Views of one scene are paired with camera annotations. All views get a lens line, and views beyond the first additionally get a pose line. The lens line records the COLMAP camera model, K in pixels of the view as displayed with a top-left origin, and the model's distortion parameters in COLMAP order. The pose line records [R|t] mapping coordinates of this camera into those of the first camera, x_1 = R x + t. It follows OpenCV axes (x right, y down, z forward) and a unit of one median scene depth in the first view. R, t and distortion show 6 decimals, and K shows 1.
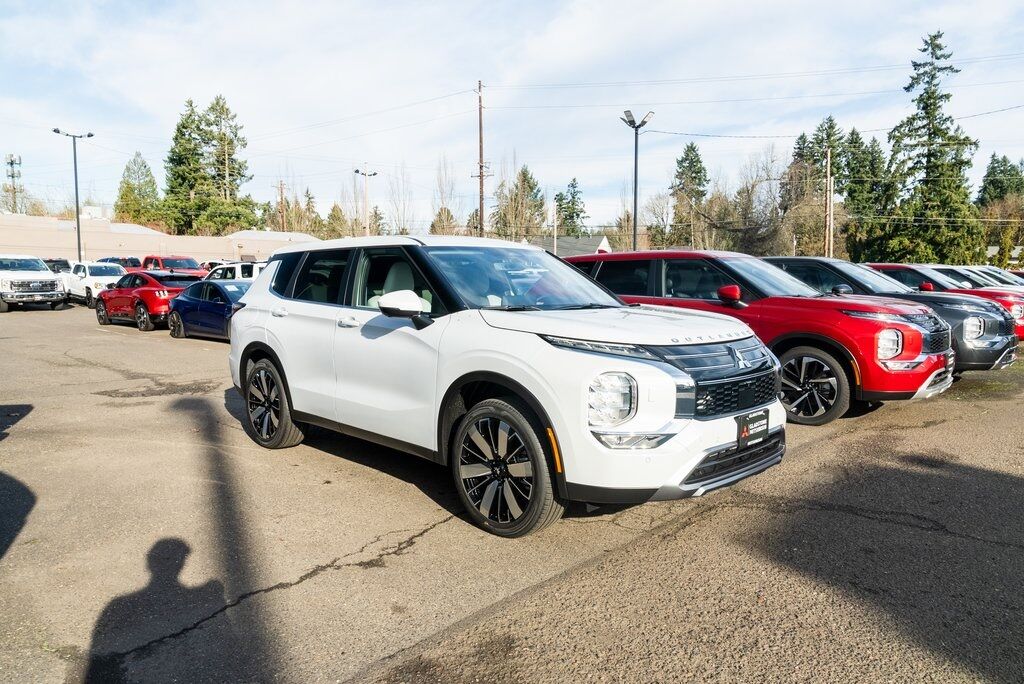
lens RADIAL K [[712.1, 0, 513.3], [0, 712.1, 336.7], [0, 0, 1]] dist [-0.027414, 0.000723]
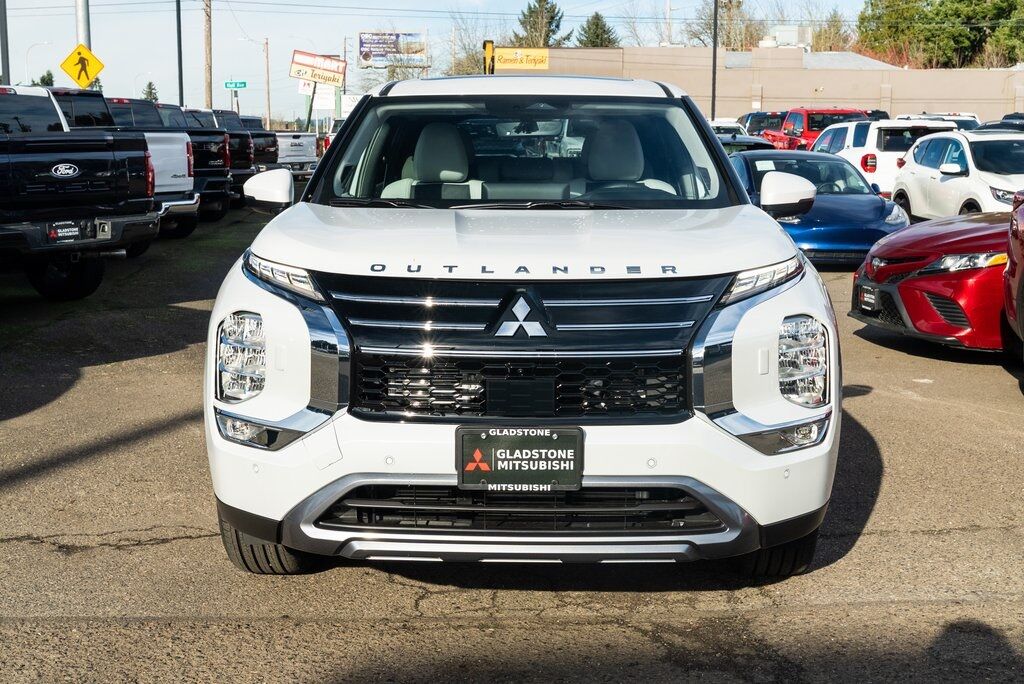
lens RADIAL K [[1343.6, 0, 509.4], [0, 1343.6, 344.1], [0, 0, 1]] dist [0.026290, 0.000000]
pose [[0.691292, 0.106698, -0.714654, 0.993141], [-0.061219, 0.994130, 0.089206, -0.033237], [0.719977, -0.017917, 0.693767, 0.351897]]
